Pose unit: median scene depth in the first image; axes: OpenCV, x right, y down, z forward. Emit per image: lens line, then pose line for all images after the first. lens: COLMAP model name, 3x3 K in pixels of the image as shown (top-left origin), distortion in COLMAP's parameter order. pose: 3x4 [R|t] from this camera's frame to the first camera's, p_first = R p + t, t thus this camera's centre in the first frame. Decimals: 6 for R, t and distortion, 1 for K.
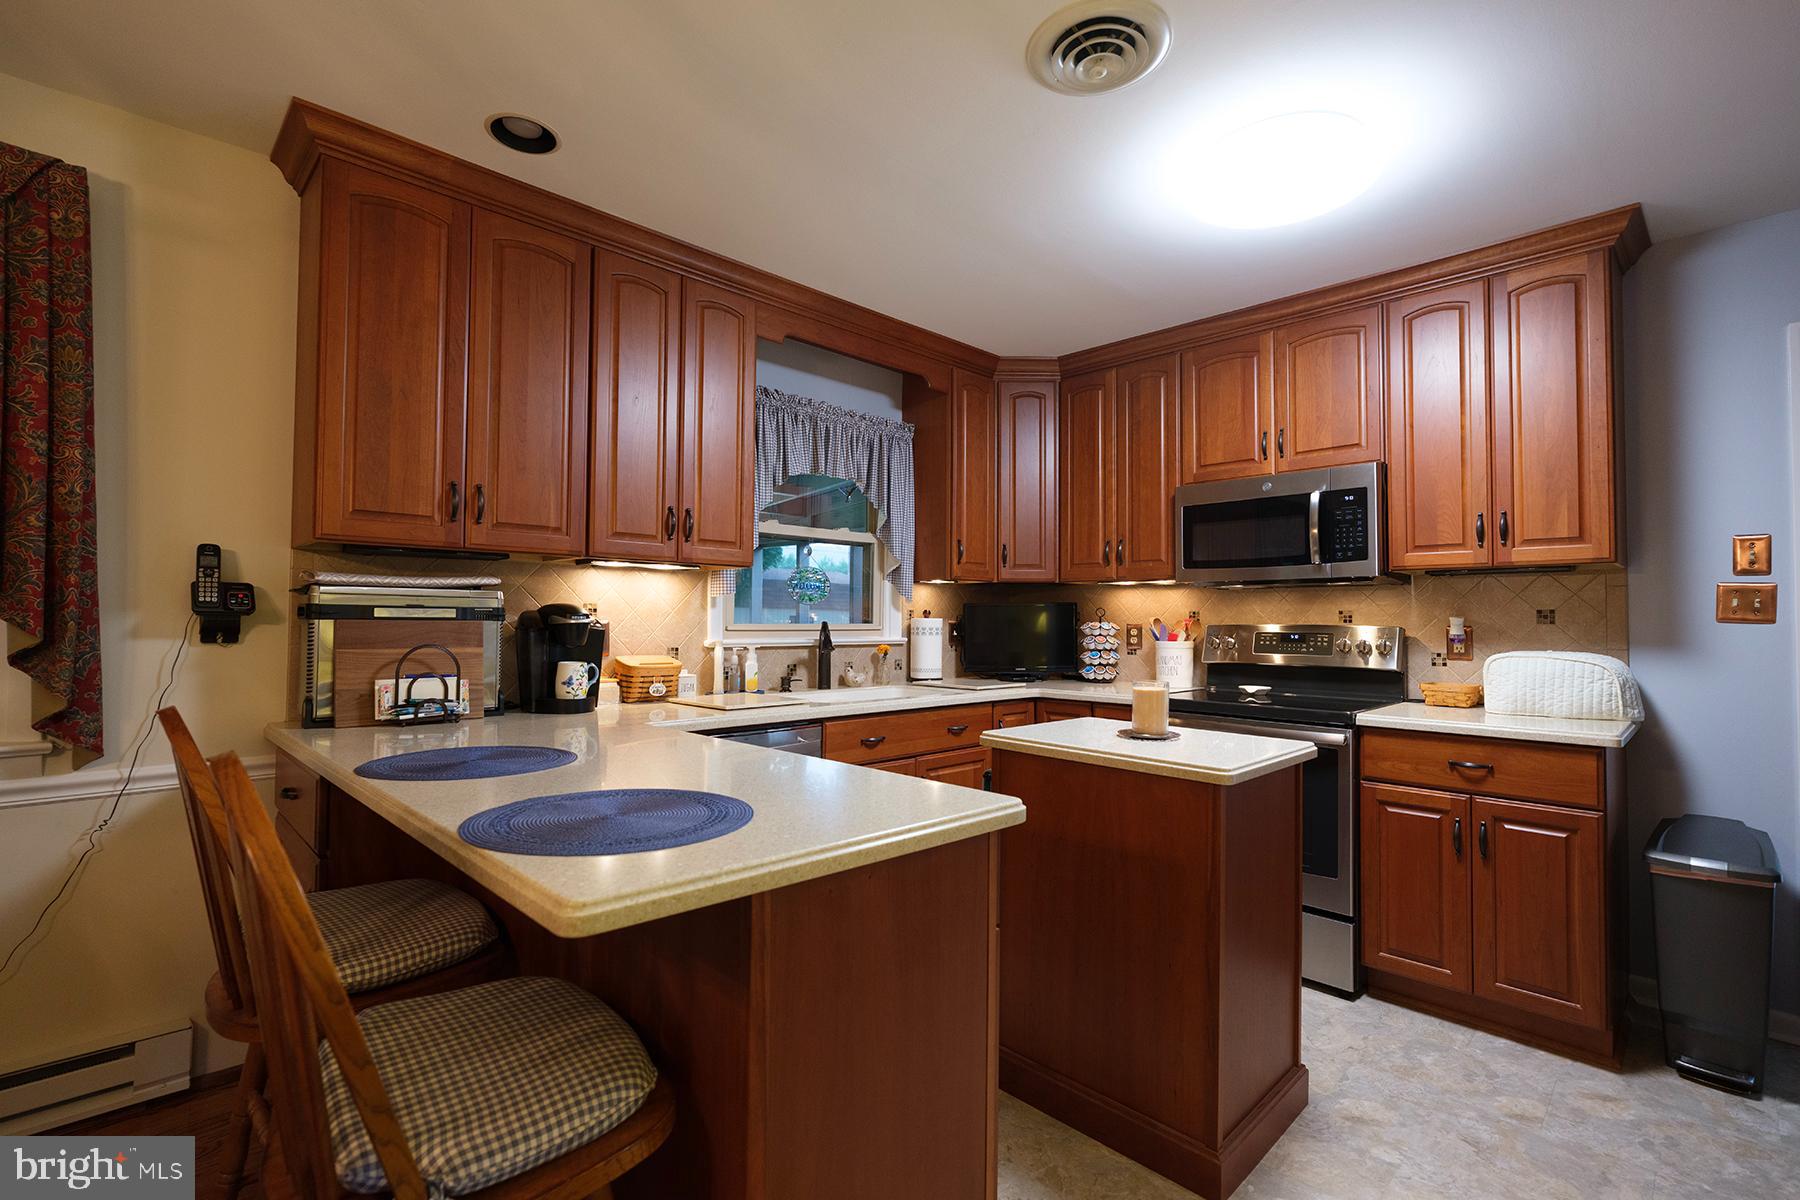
lens RADIAL K [[810.3, 0, 884.0], [0, 810.3, 598.8], [0, 0, 1]] dist [-0.003787, 0.002002]
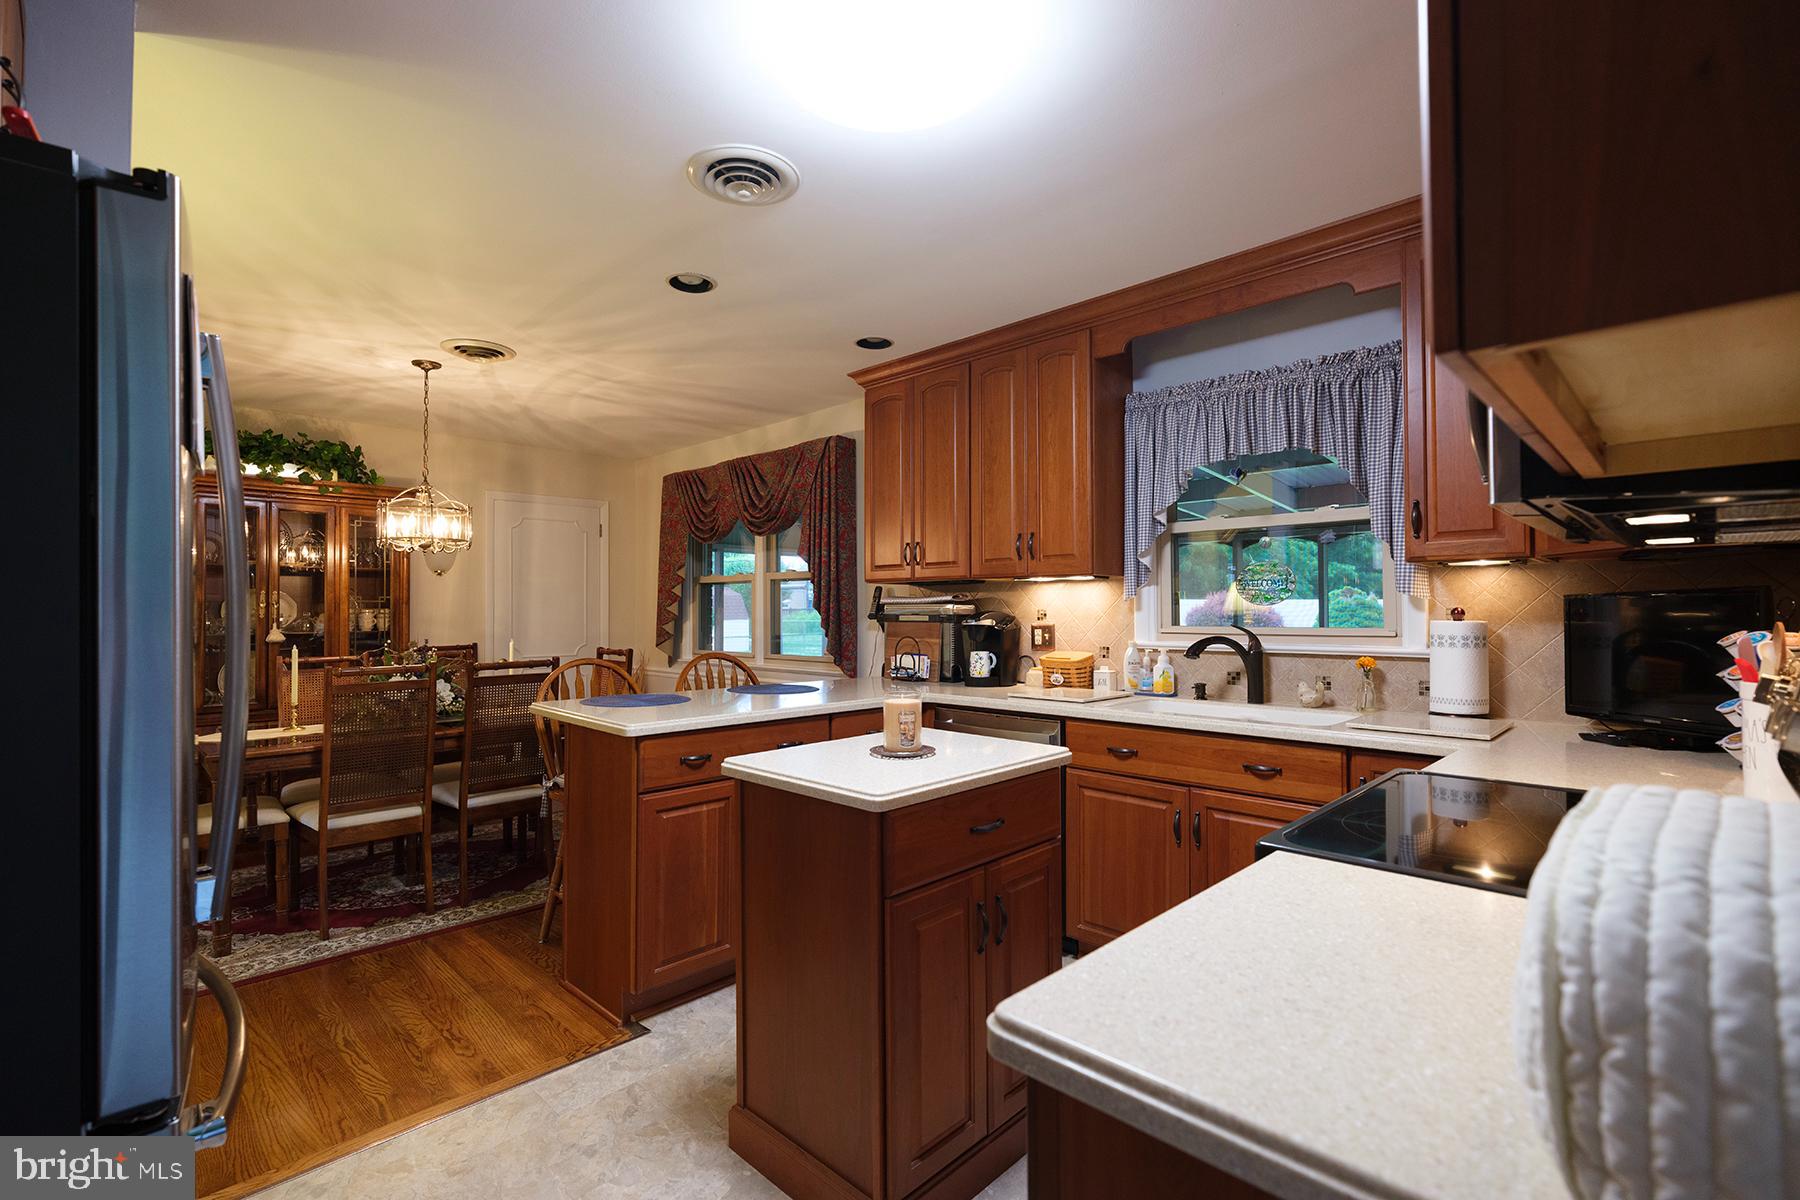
lens RADIAL K [[810.3, 0, 910.2], [0, 810.3, 599.1], [0, 0, 1]] dist [-0.003787, 0.002002]
pose [[0.027758, -0.023006, -0.999350, 0.912989], [0.029162, 0.999328, -0.022195, 0.011149], [0.999189, -0.028527, 0.028411, 0.723074]]
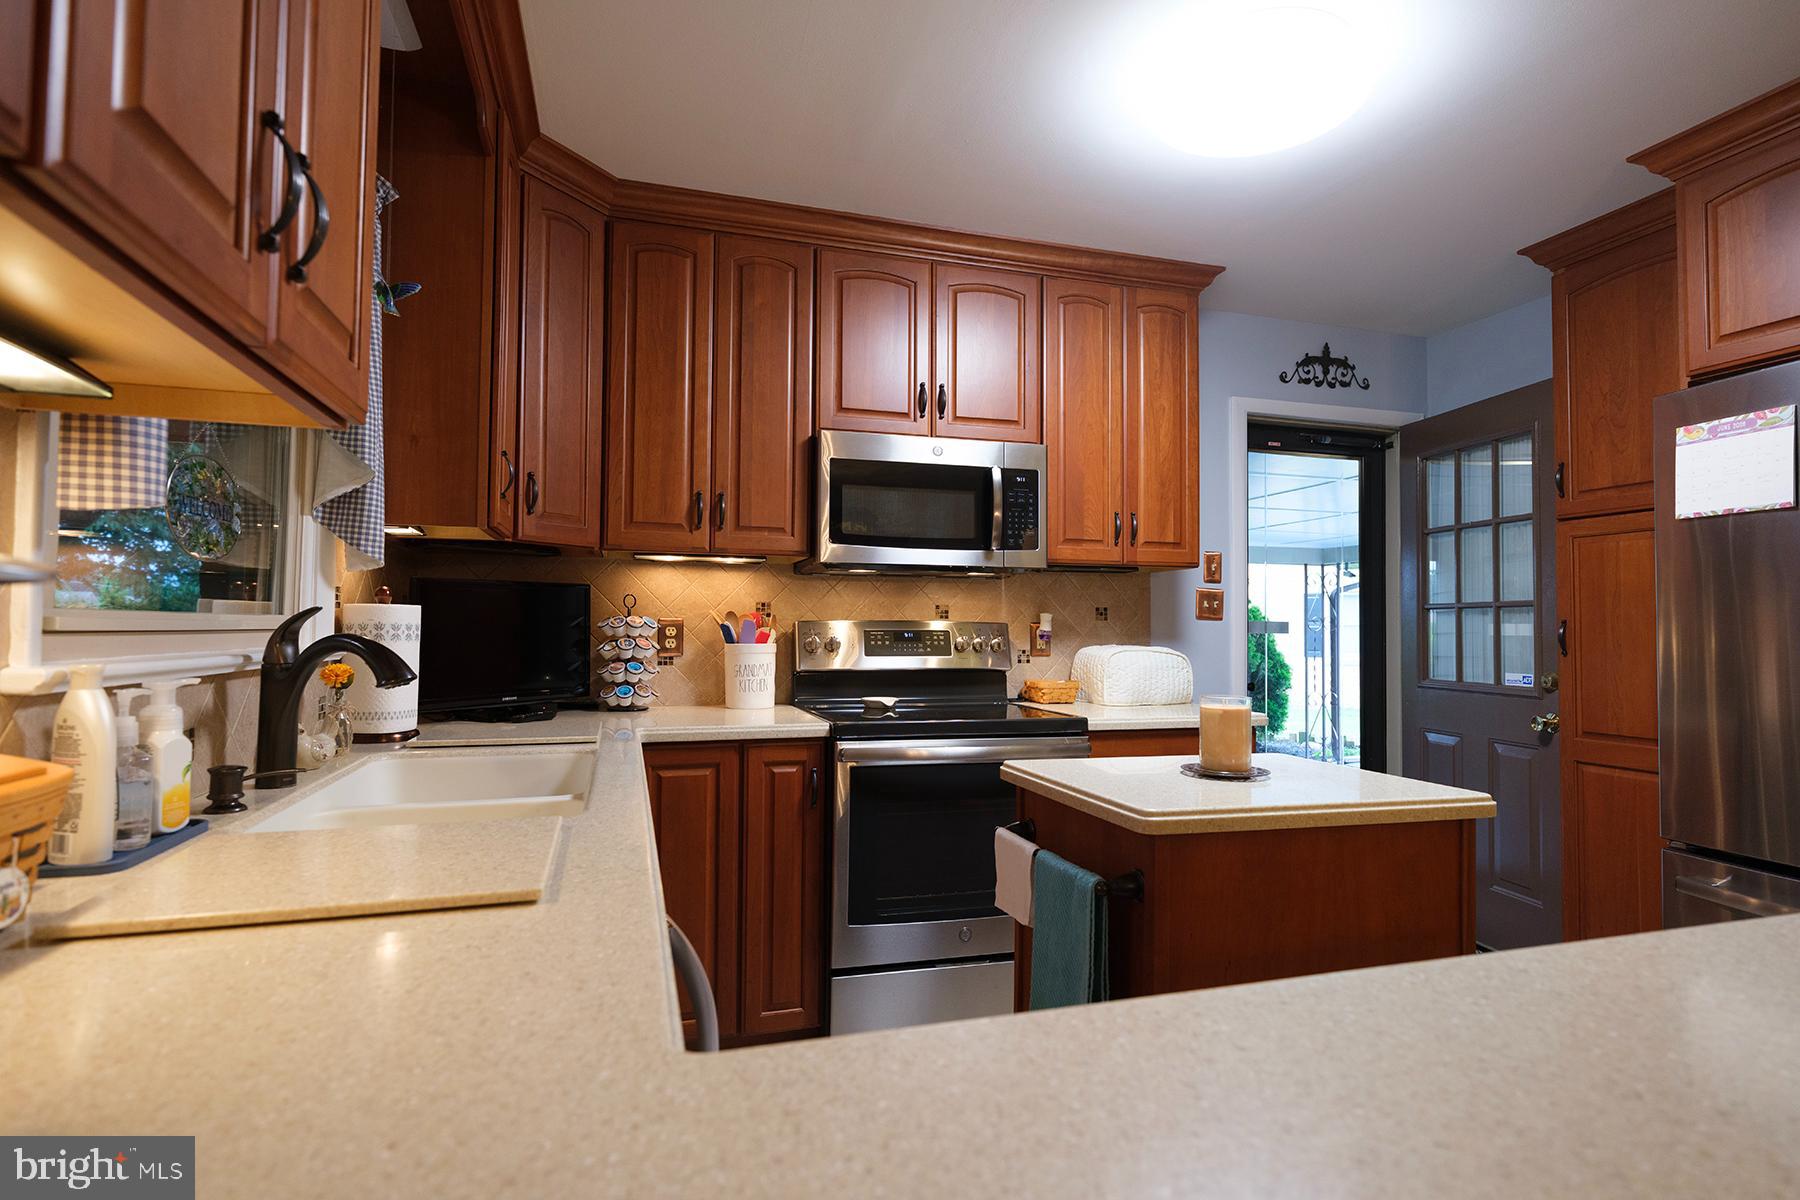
lens RADIAL K [[935.1, 0, 903.0], [0, 935.1, 604.6], [0, 0, 1]] dist [0.000601, -0.000163]
pose [[0.450998, 0.019439, 0.892313, -0.390520], [-0.028307, 0.999571, -0.007468, 0.024678], [-0.892076, -0.021890, 0.451355, 0.619644]]
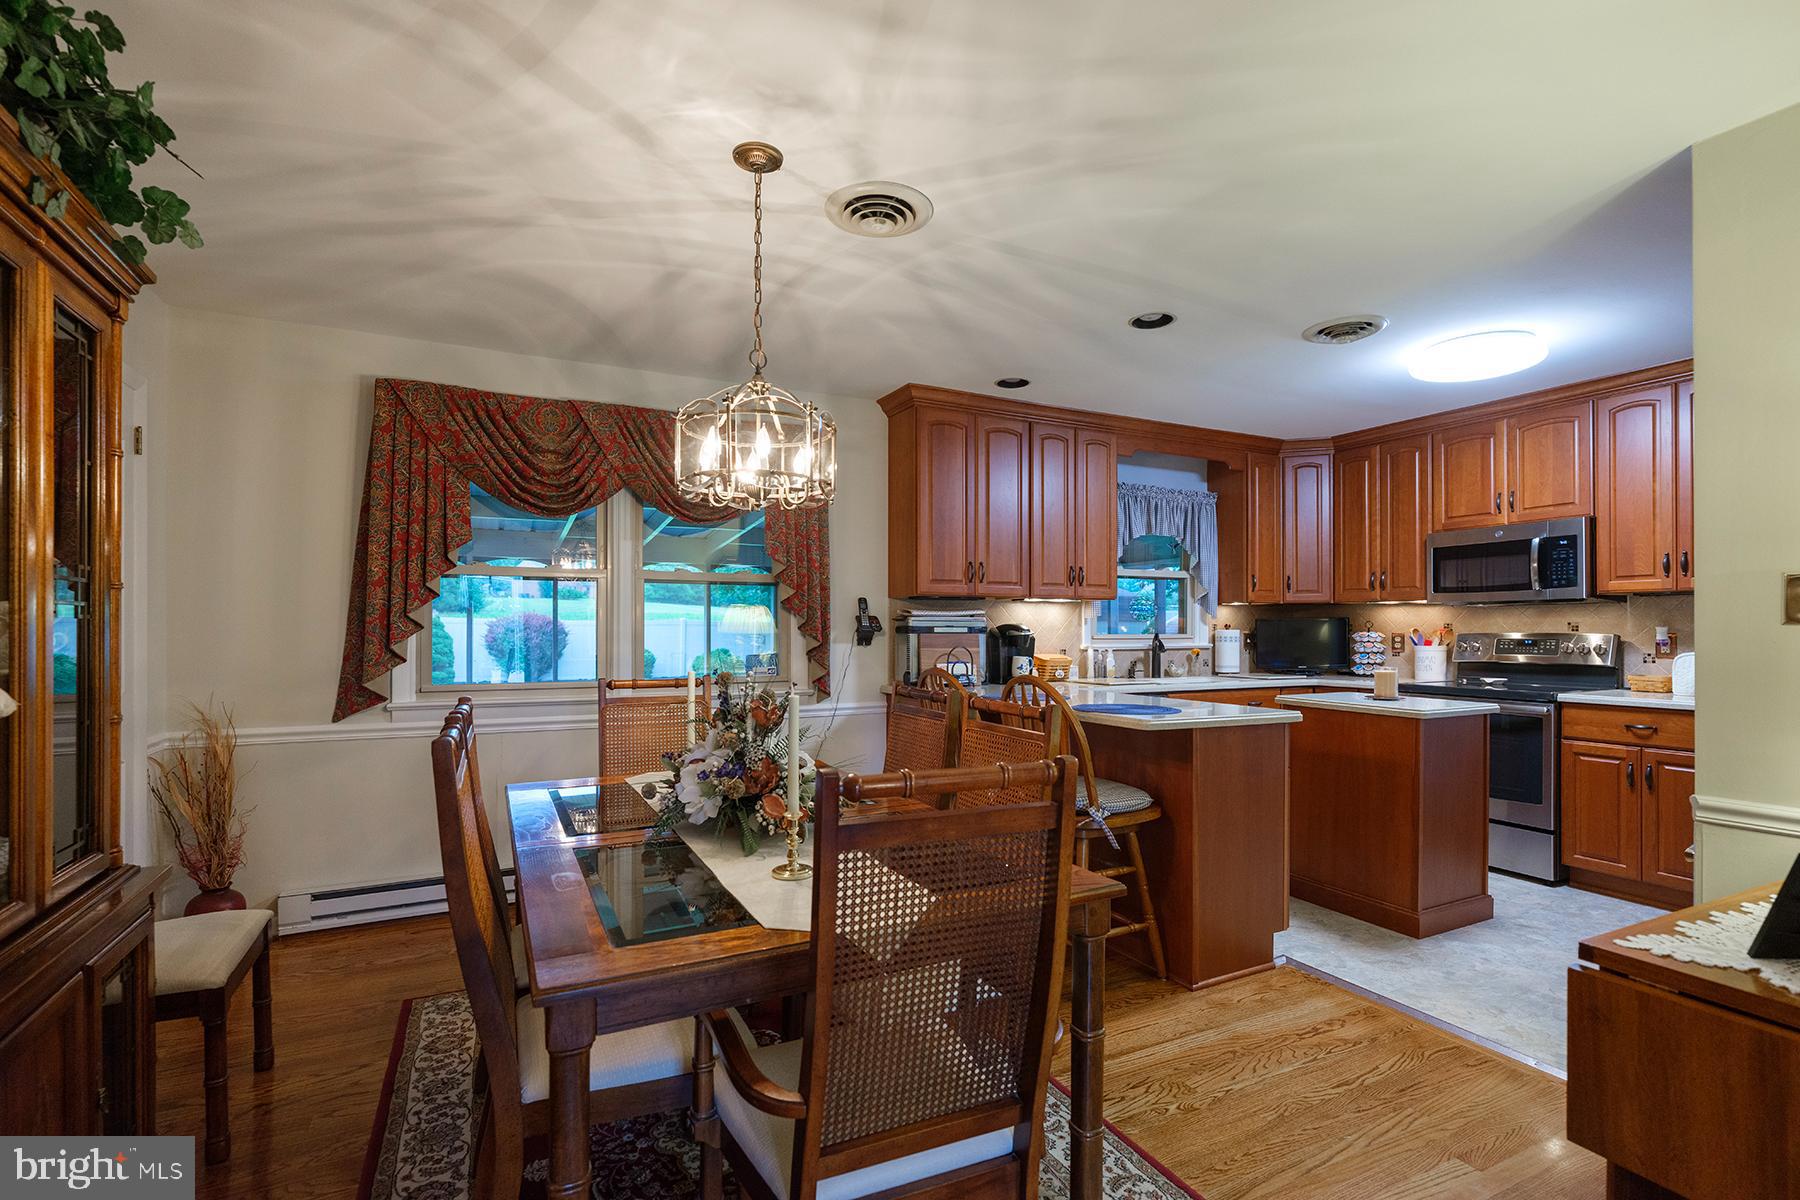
lens RADIAL K [[810.3, 0, 869.1], [0, 810.3, 629.4], [0, 0, 1]] dist [-0.003787, 0.002002]
pose [[0.947027, -0.007866, -0.321056, -0.110224], [0.015703, 0.999638, 0.021827, -0.022439], [0.320769, -0.025712, 0.946809, -0.686515]]
